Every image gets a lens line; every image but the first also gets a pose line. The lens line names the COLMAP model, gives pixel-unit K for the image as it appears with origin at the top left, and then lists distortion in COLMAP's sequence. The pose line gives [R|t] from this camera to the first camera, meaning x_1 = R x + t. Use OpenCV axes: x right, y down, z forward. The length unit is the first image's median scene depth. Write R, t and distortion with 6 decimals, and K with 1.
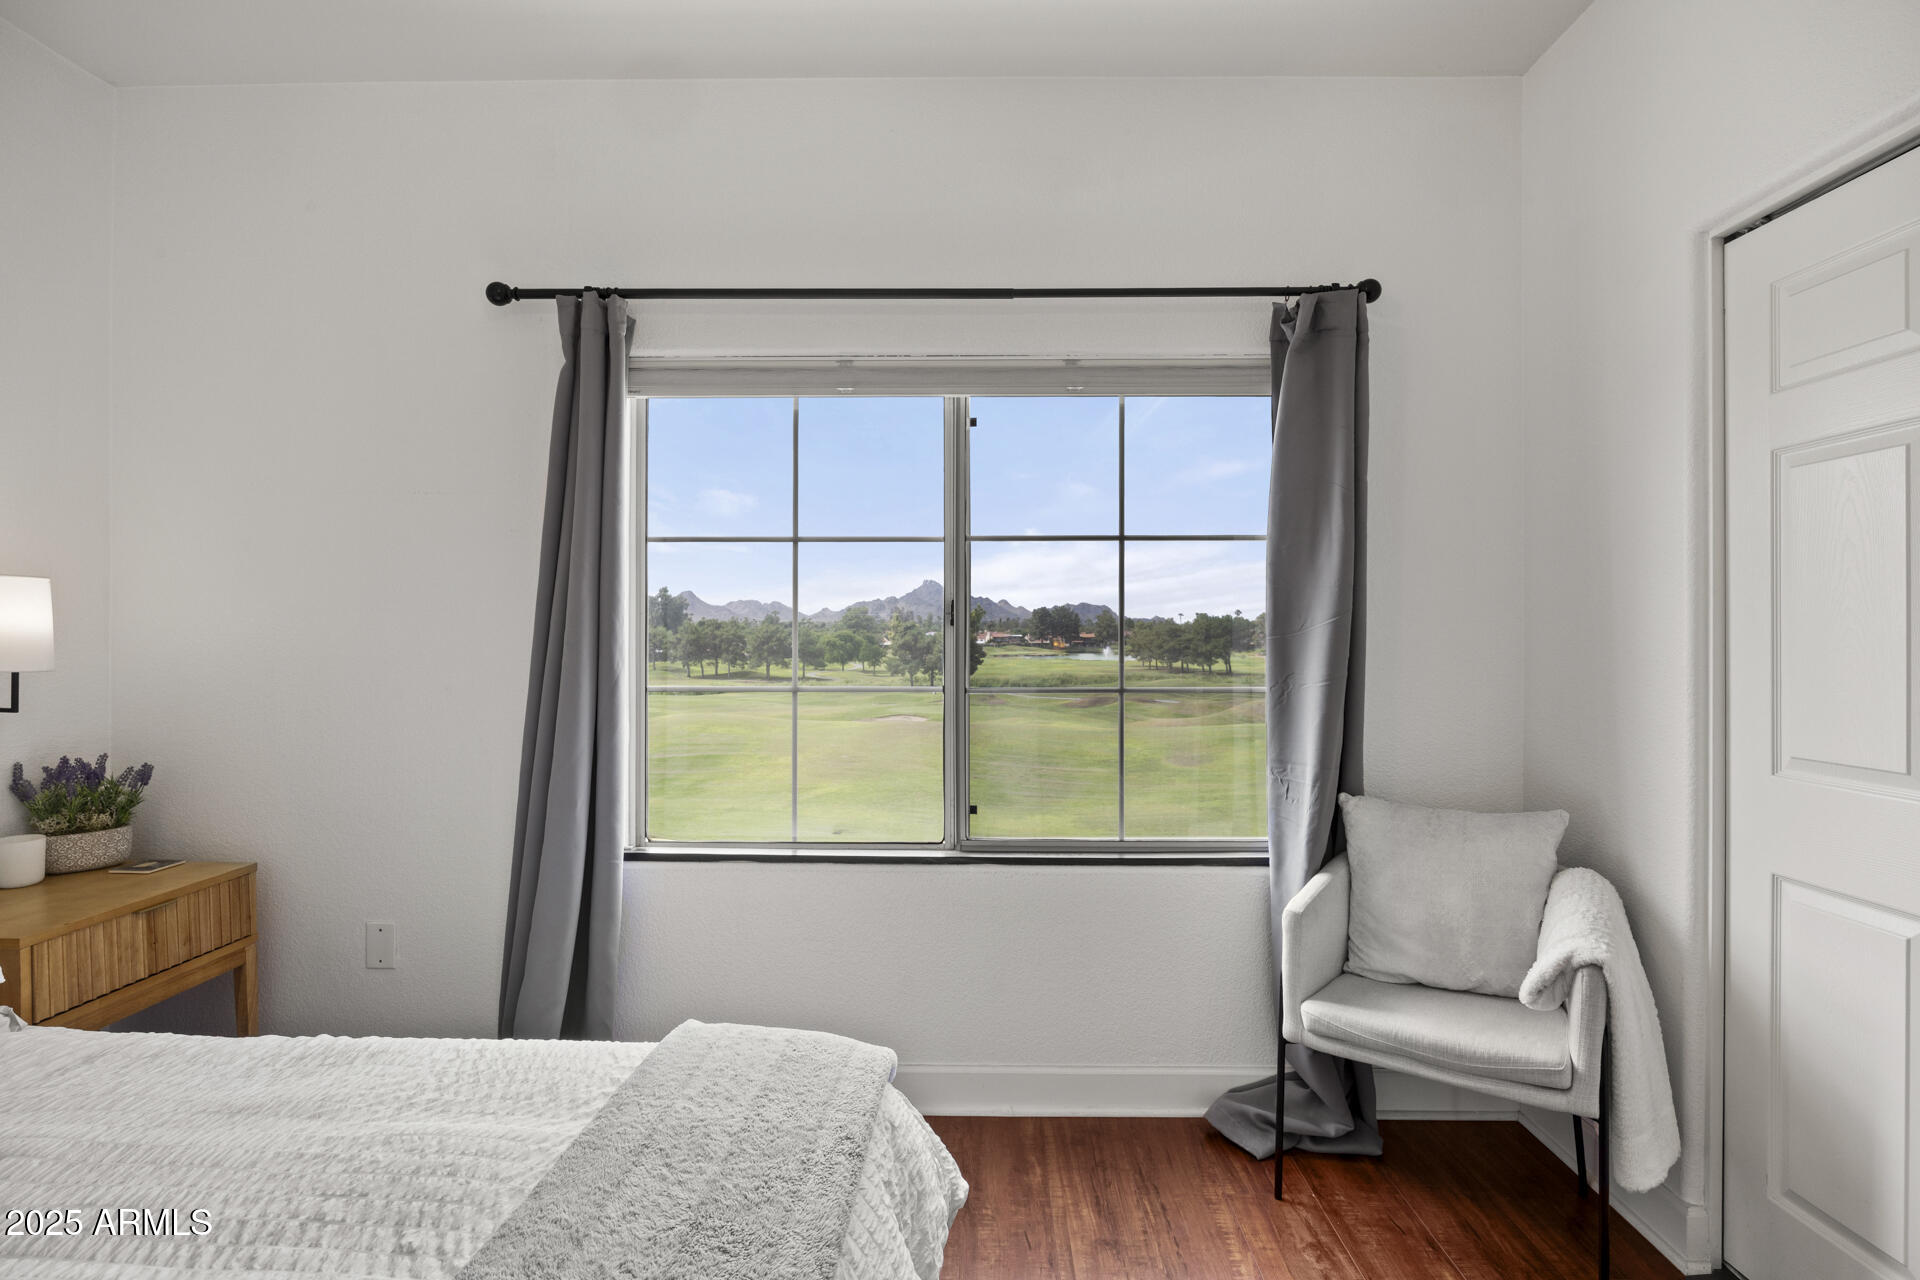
lens RADIAL K [[951.5, 0, 966.3], [0, 951.5, 636.9], [0, 0, 1]] dist [-0.010903, 0.000276]
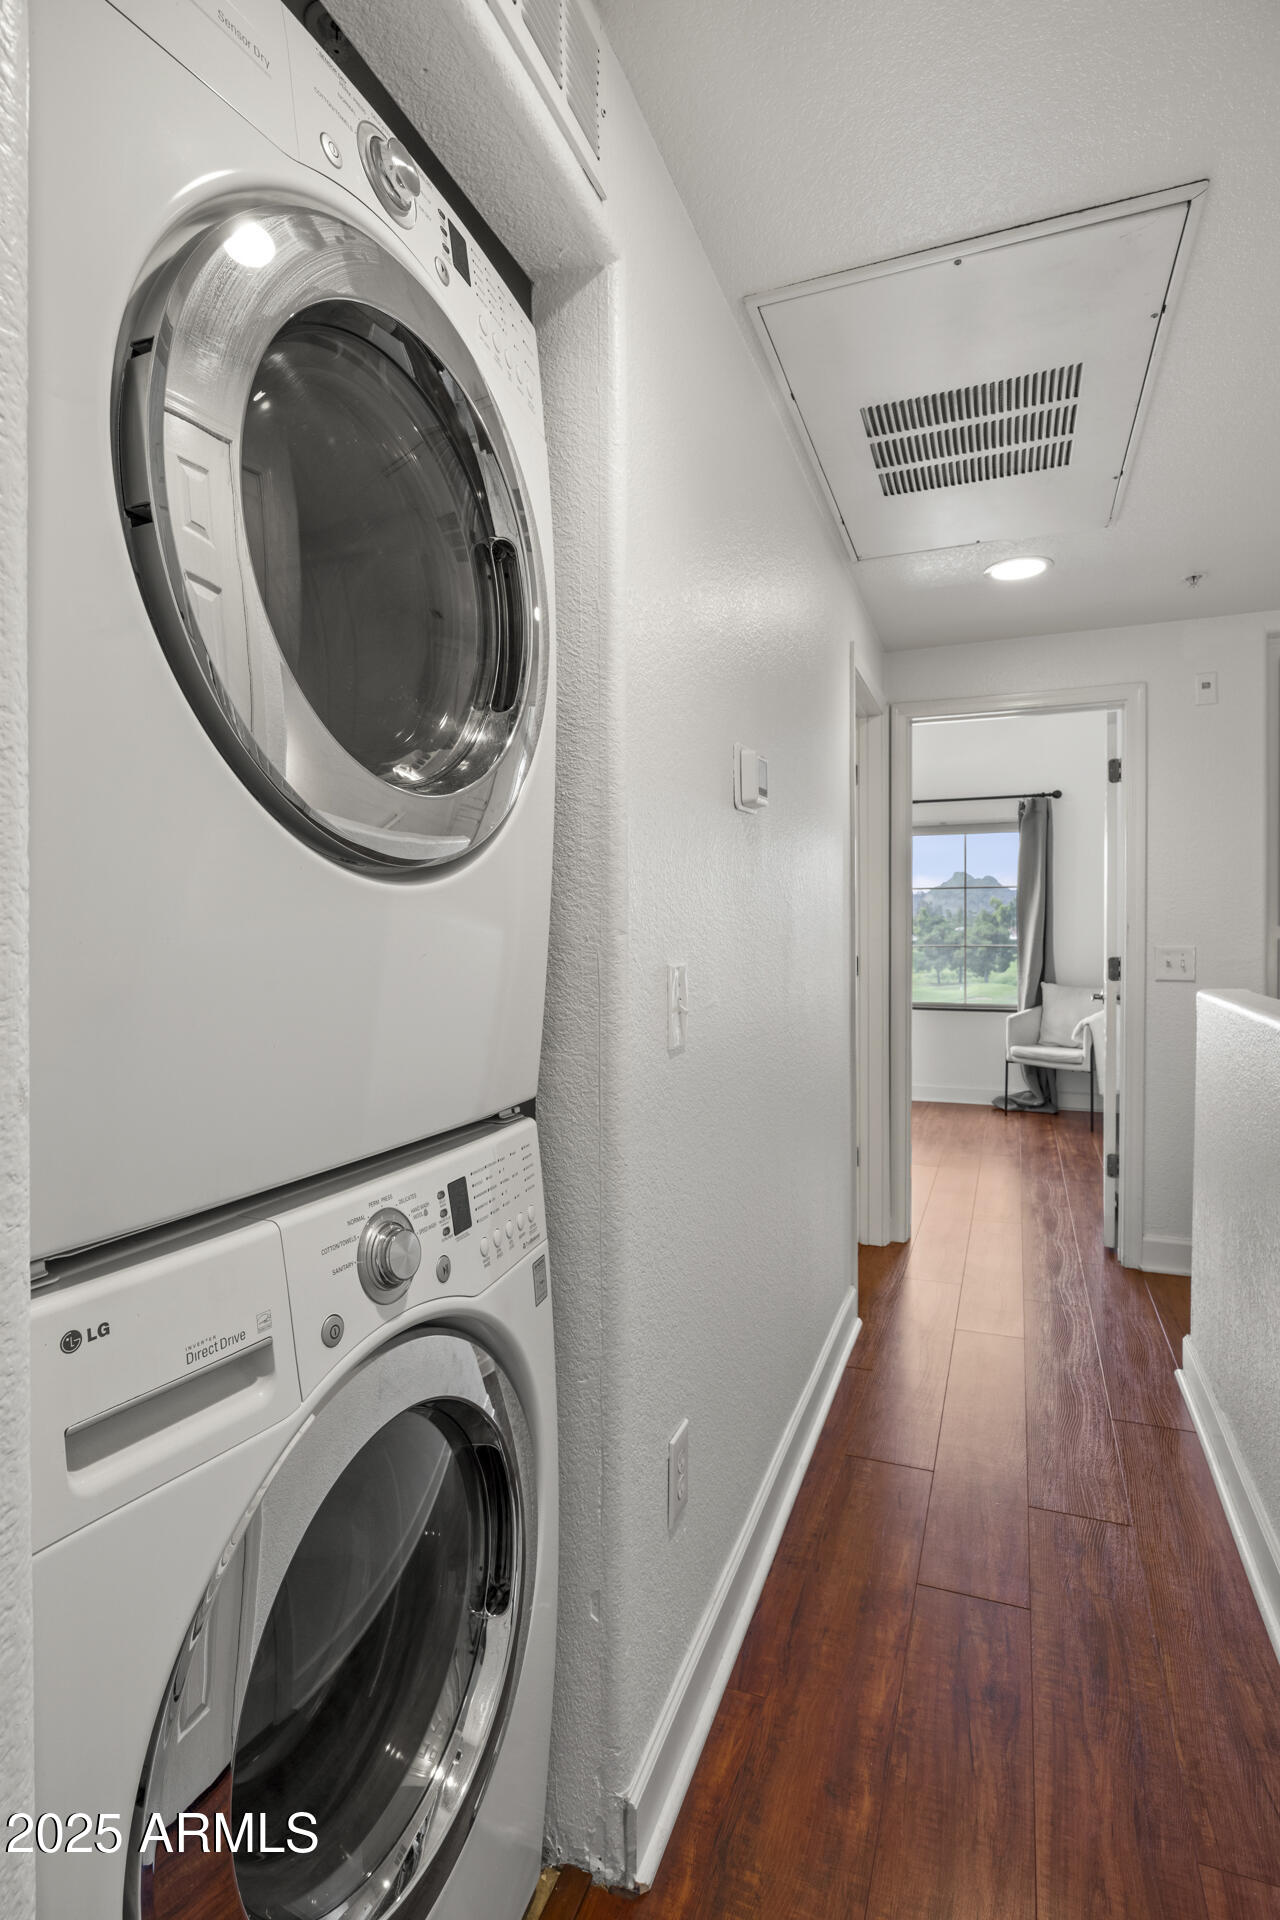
lens RADIAL K [[951.5, 0, 640.7], [0, 951.5, 958.8], [0, 0, 1]] dist [-0.010903, 0.000276]
pose [[0.934911, 0.001287, -0.354879, 0.279457], [0.008140, 0.999653, 0.025070, 0.019111], [0.354788, -0.026327, 0.934576, -1.914080]]
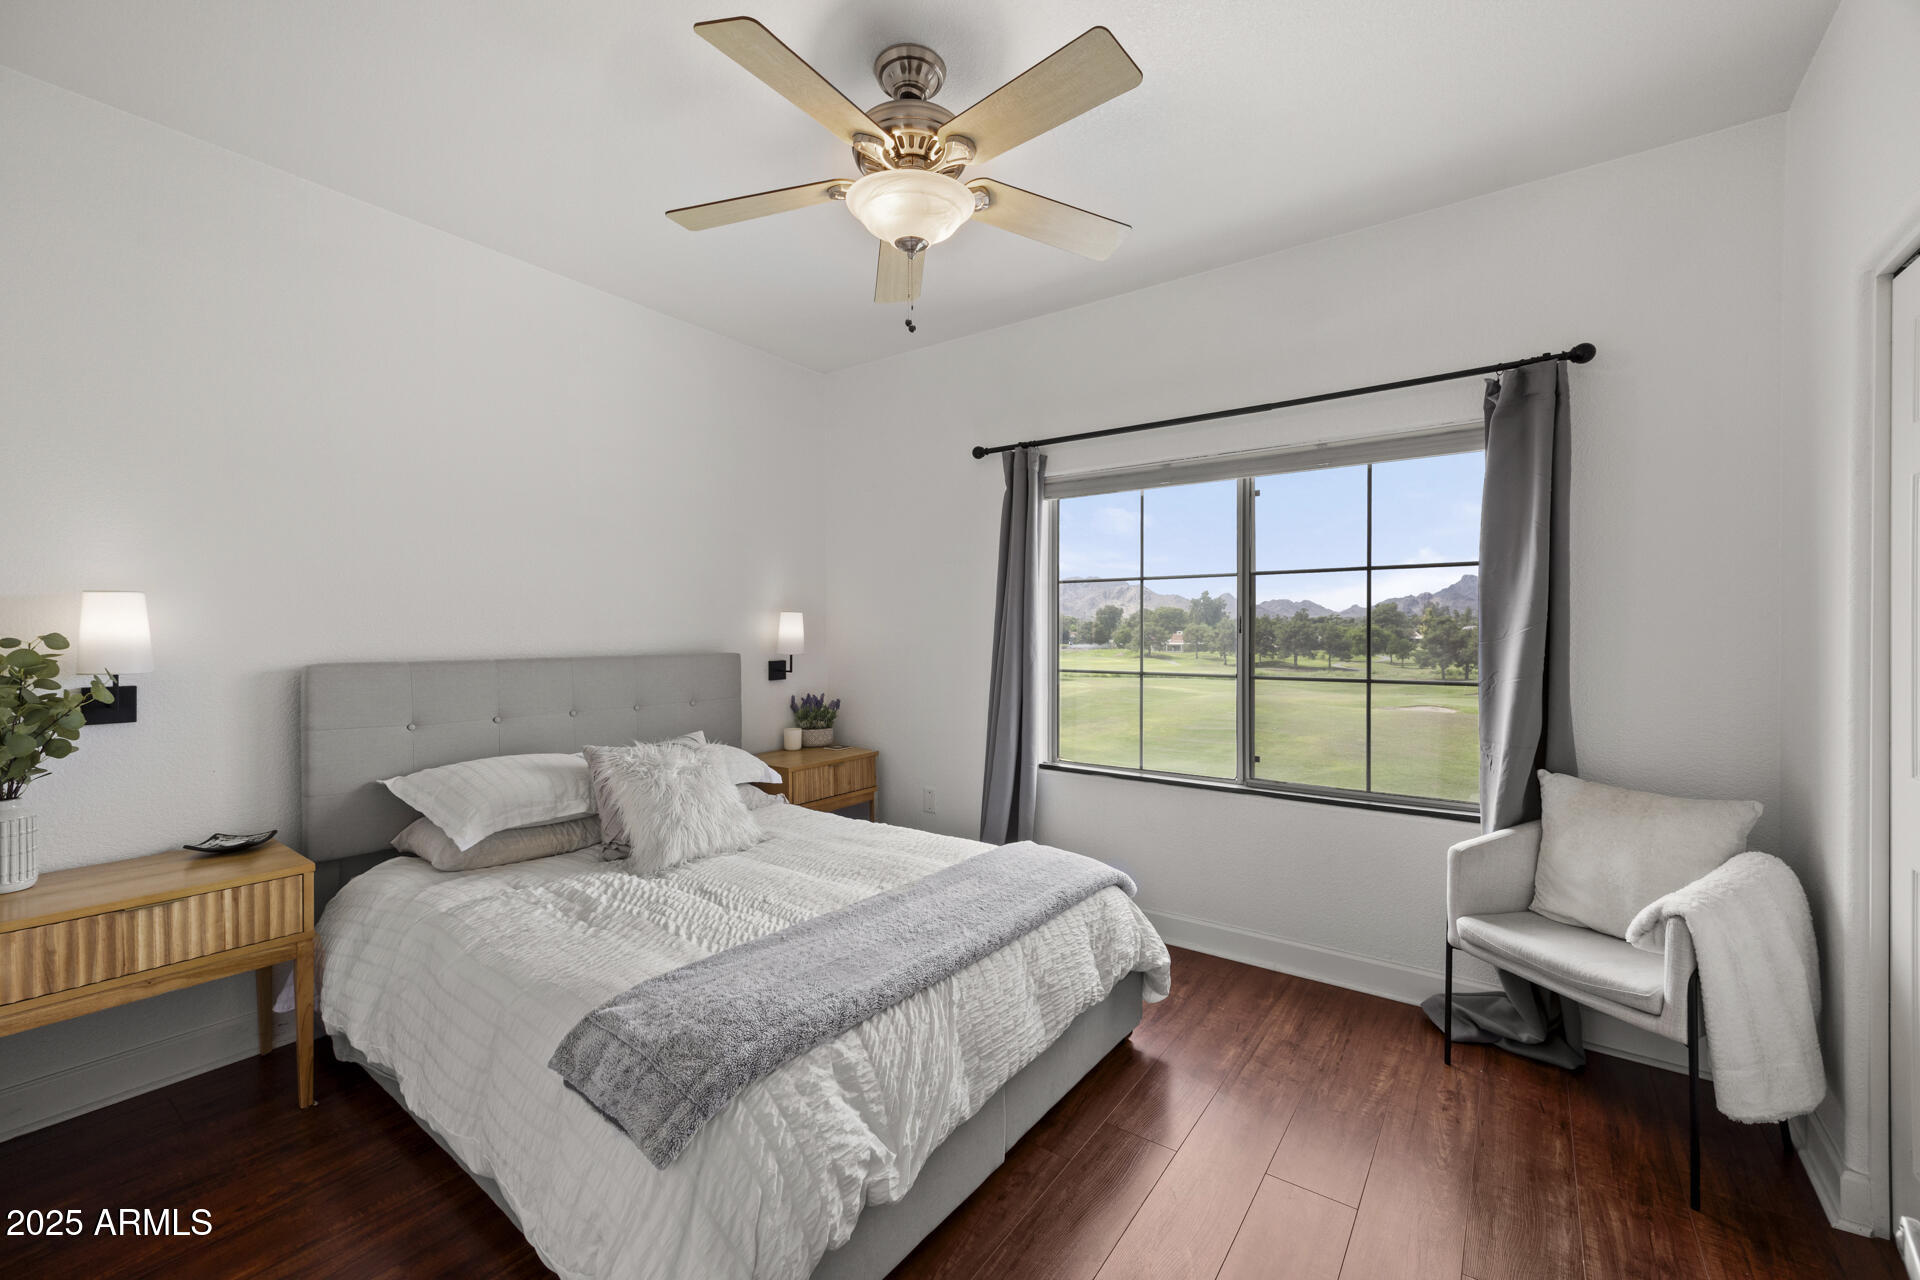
lens RADIAL K [[778.5, 0, 954.4], [0, 778.5, 641.3], [0, 0, 1]] dist [0.010431, -0.000967]
pose [[0.813680, 0.005868, -0.581284, 0.358565], [0.001488, 0.999925, 0.012177, -0.016008], [0.581311, -0.010773, 0.813610, -0.266566]]
